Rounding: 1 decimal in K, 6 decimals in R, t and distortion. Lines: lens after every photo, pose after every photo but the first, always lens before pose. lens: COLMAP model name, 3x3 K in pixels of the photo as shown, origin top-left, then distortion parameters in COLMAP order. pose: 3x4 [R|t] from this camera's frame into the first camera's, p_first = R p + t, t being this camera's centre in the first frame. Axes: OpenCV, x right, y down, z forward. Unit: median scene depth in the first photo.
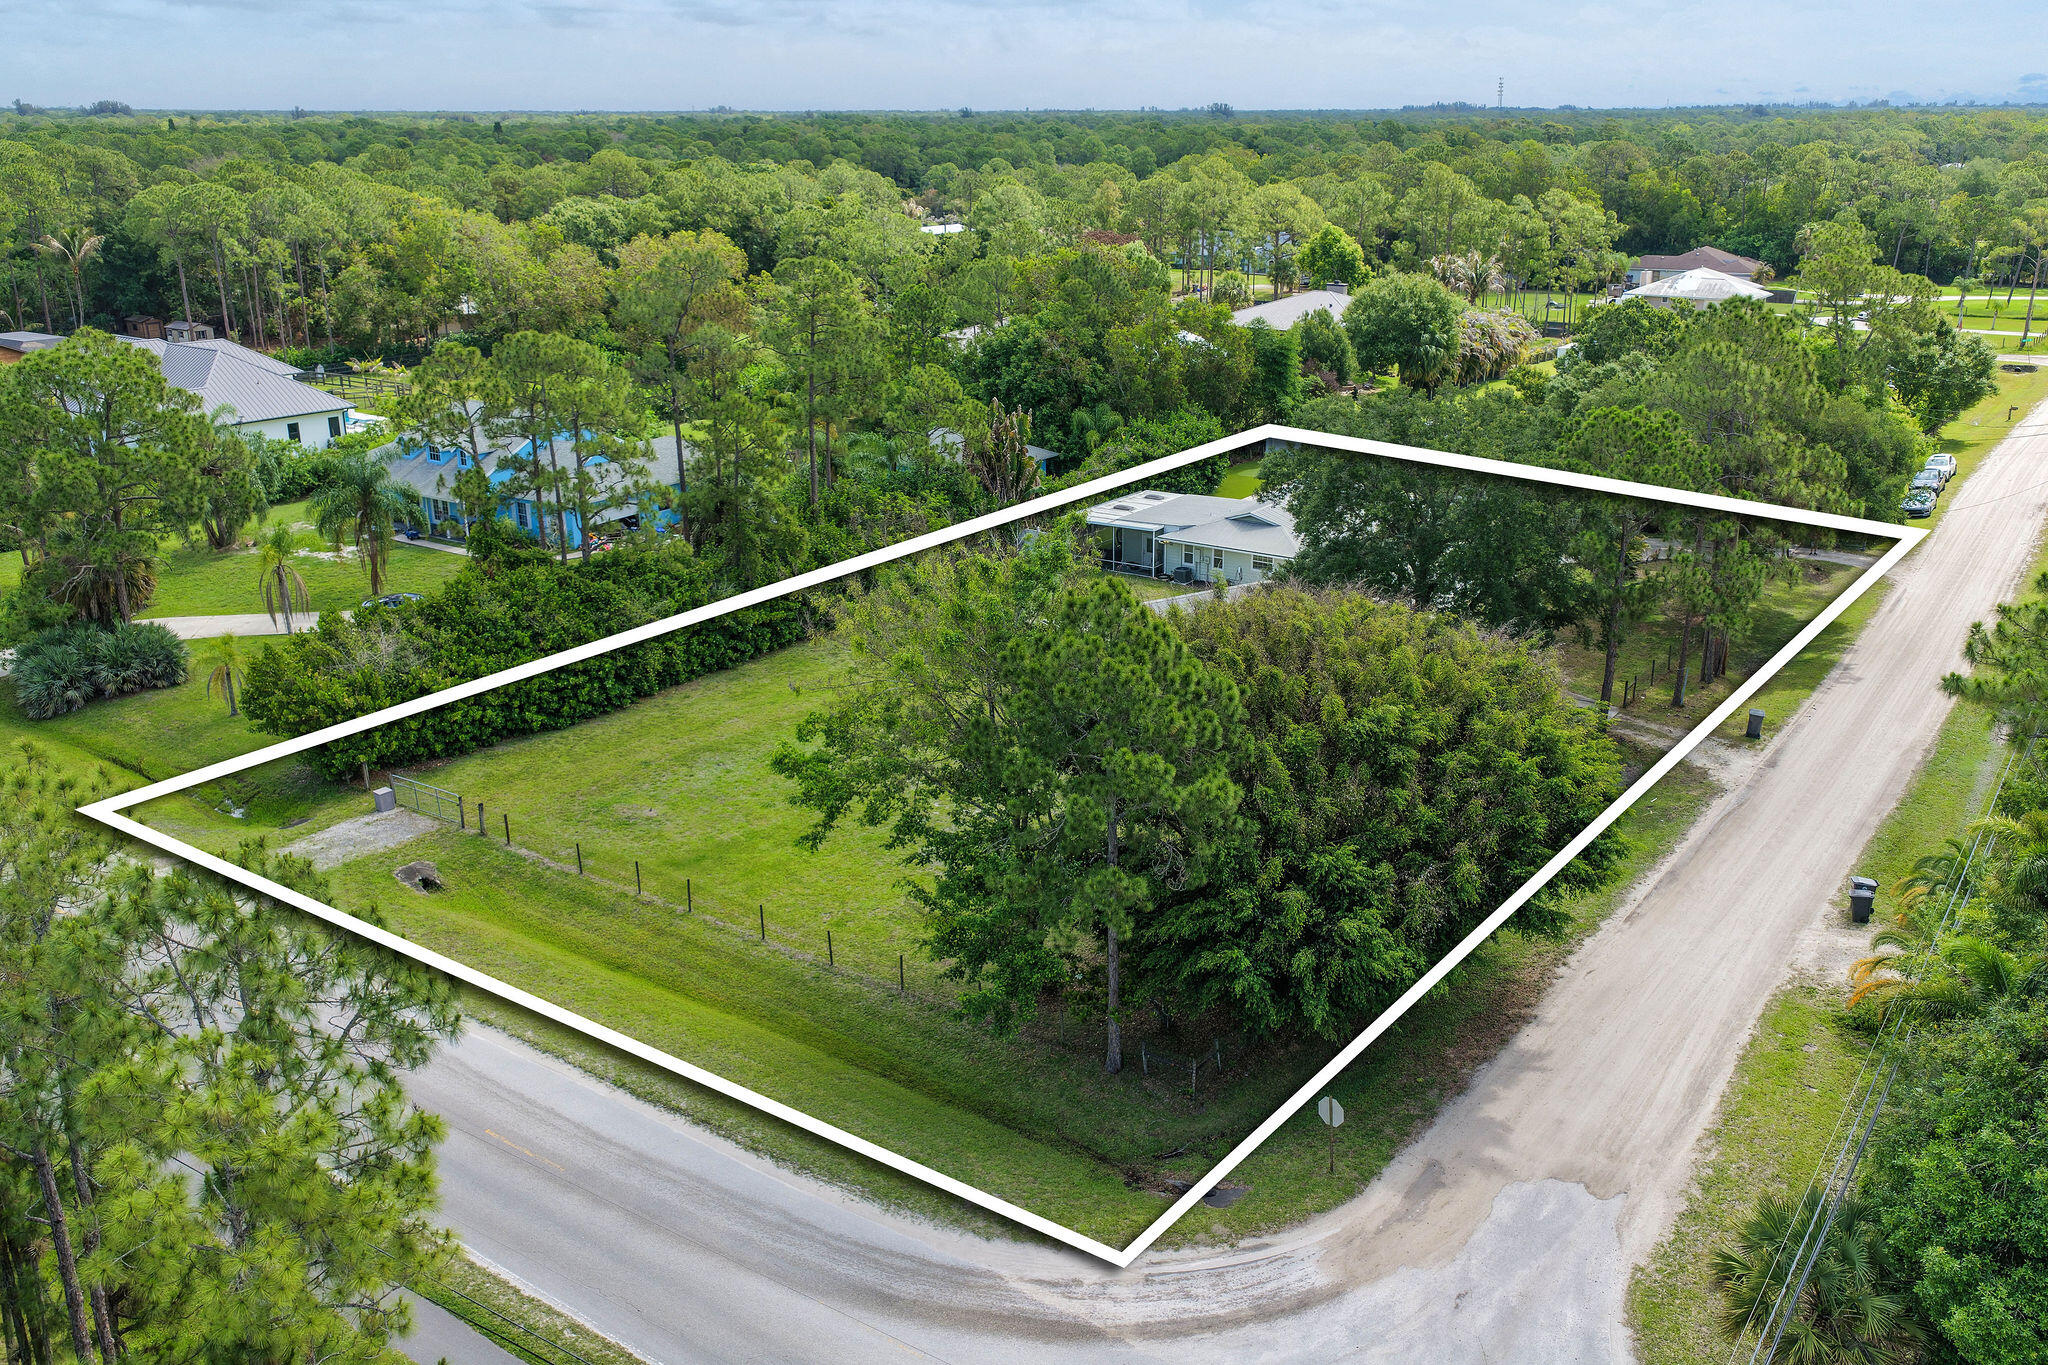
lens RADIAL K [[1686.8, 0, 1024.0], [0, 1686.8, 682.5], [0, 0, 1]] dist [0.004204, 0.003831]
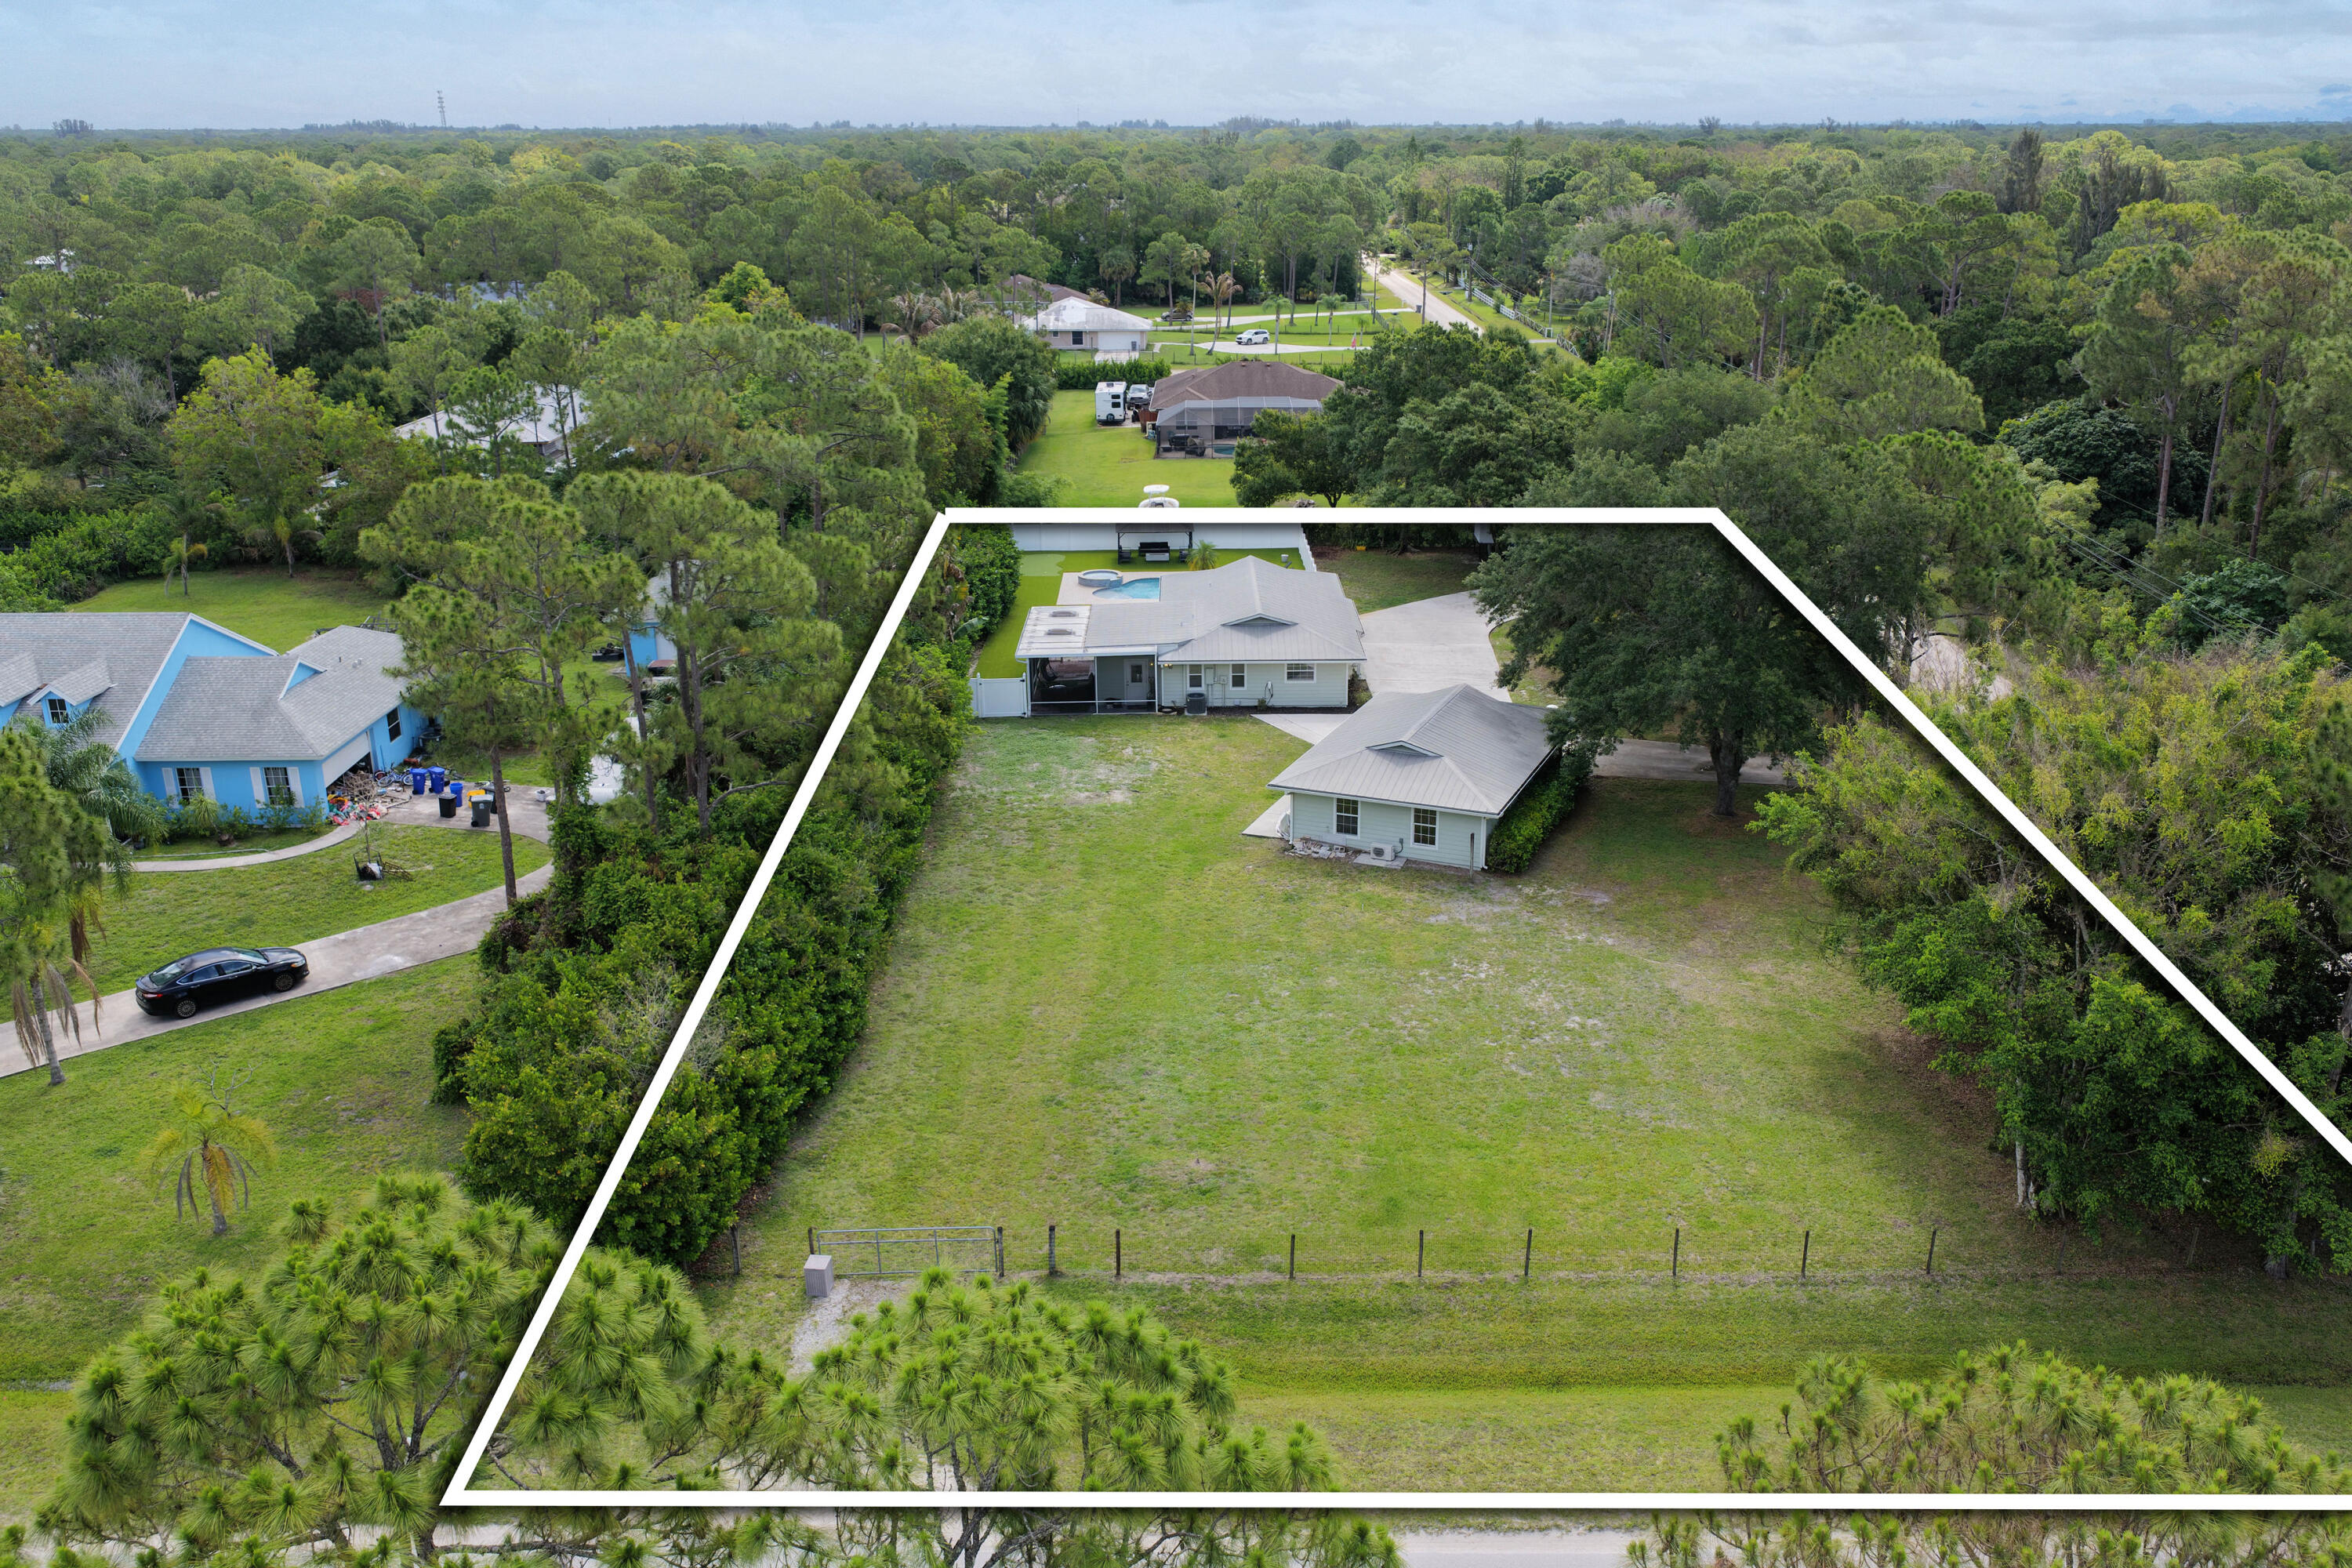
lens RADIAL K [[1980.9, 0, 1176.0], [0, 1980.9, 784.0], [0, 0, 1]] dist [0.003618, 0.012757]
pose [[0.815107, -0.184957, 0.548991, -0.426391], [0.189704, 0.980632, 0.048718, -0.073575], [-0.547369, 0.064435, 0.834407, 0.237728]]
